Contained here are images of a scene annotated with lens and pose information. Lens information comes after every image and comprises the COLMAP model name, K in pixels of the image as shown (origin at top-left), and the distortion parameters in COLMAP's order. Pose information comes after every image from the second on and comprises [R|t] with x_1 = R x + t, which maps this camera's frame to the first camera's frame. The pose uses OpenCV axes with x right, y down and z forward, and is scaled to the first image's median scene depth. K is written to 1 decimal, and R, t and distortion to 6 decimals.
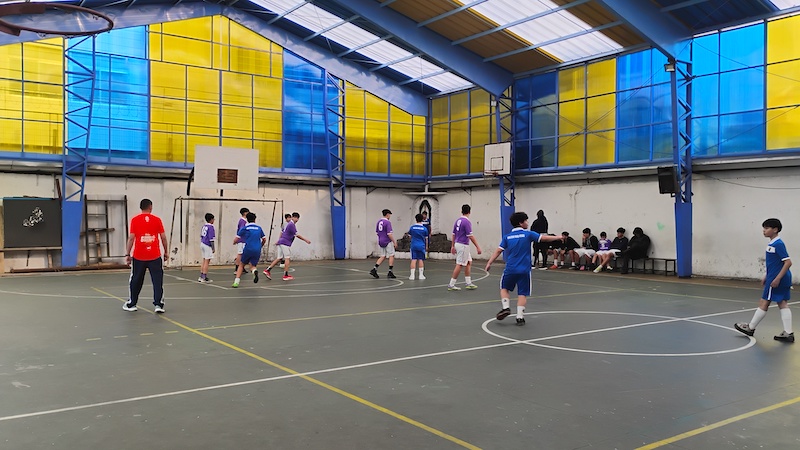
lens RADIAL K [[659.5, 0, 398.8], [0, 659.5, 219.7], [0, 0, 1]] dist [0.058479, -0.071365]
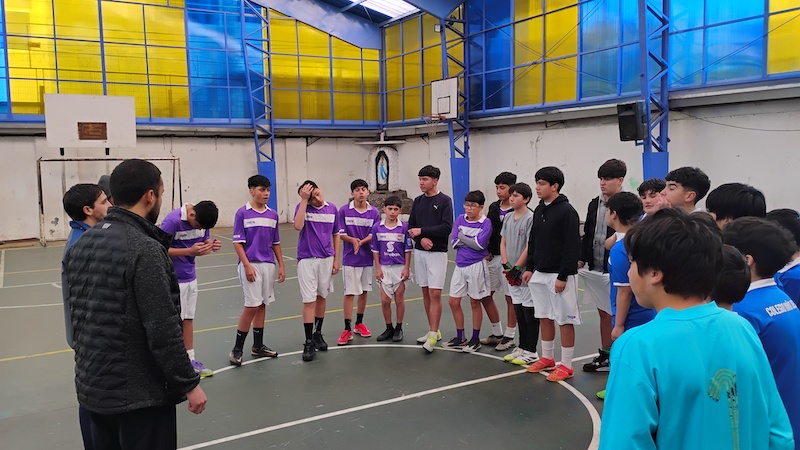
lens RADIAL K [[652.8, 0, 400.0], [0, 652.8, 225.0], [0, 0, 1]] dist [0.040979, -0.053285]
pose [[0.995805, -0.015066, -0.090254, 0.163905], [0.023625, 0.995242, 0.094523, -0.016213], [0.088401, -0.096259, 0.991423, 0.194388]]
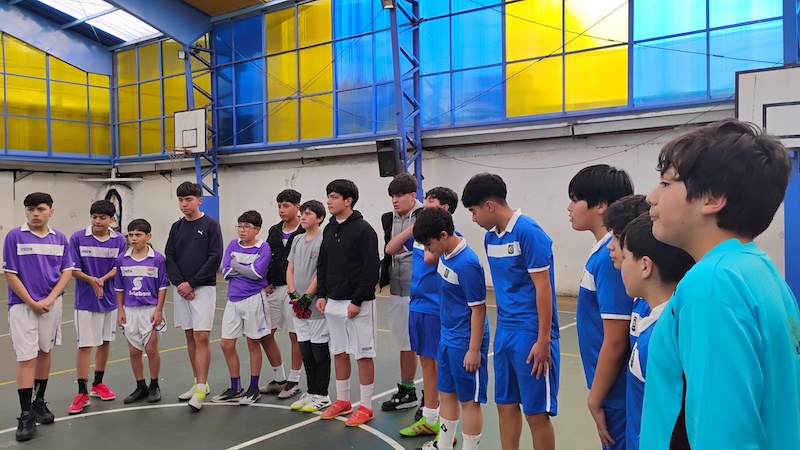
lens RADIAL K [[659.5, 0, 398.8], [0, 659.5, 219.7], [0, 0, 1]] dist [0.058479, -0.071365]
pose [[0.955726, -0.023063, 0.293351, 0.151466], [0.018282, 0.999652, 0.019031, -0.004314], [-0.293688, -0.012825, 0.955815, 0.227942]]
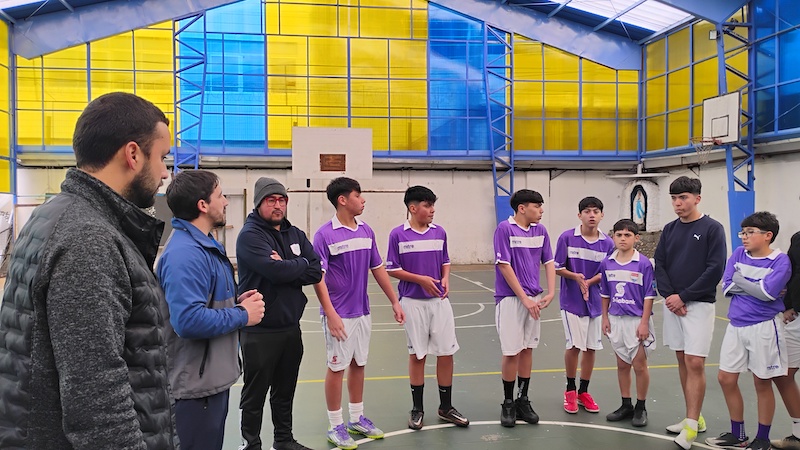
lens RADIAL K [[666.7, 0, 395.6], [0, 666.7, 218.9], [0, 0, 1]] dist [0.062180, -0.078804]
pose [[0.890617, -0.002961, -0.454744, 0.164654], [0.009858, 0.999870, 0.012796, -0.005344], [0.454647, -0.015880, 0.890530, 0.256689]]
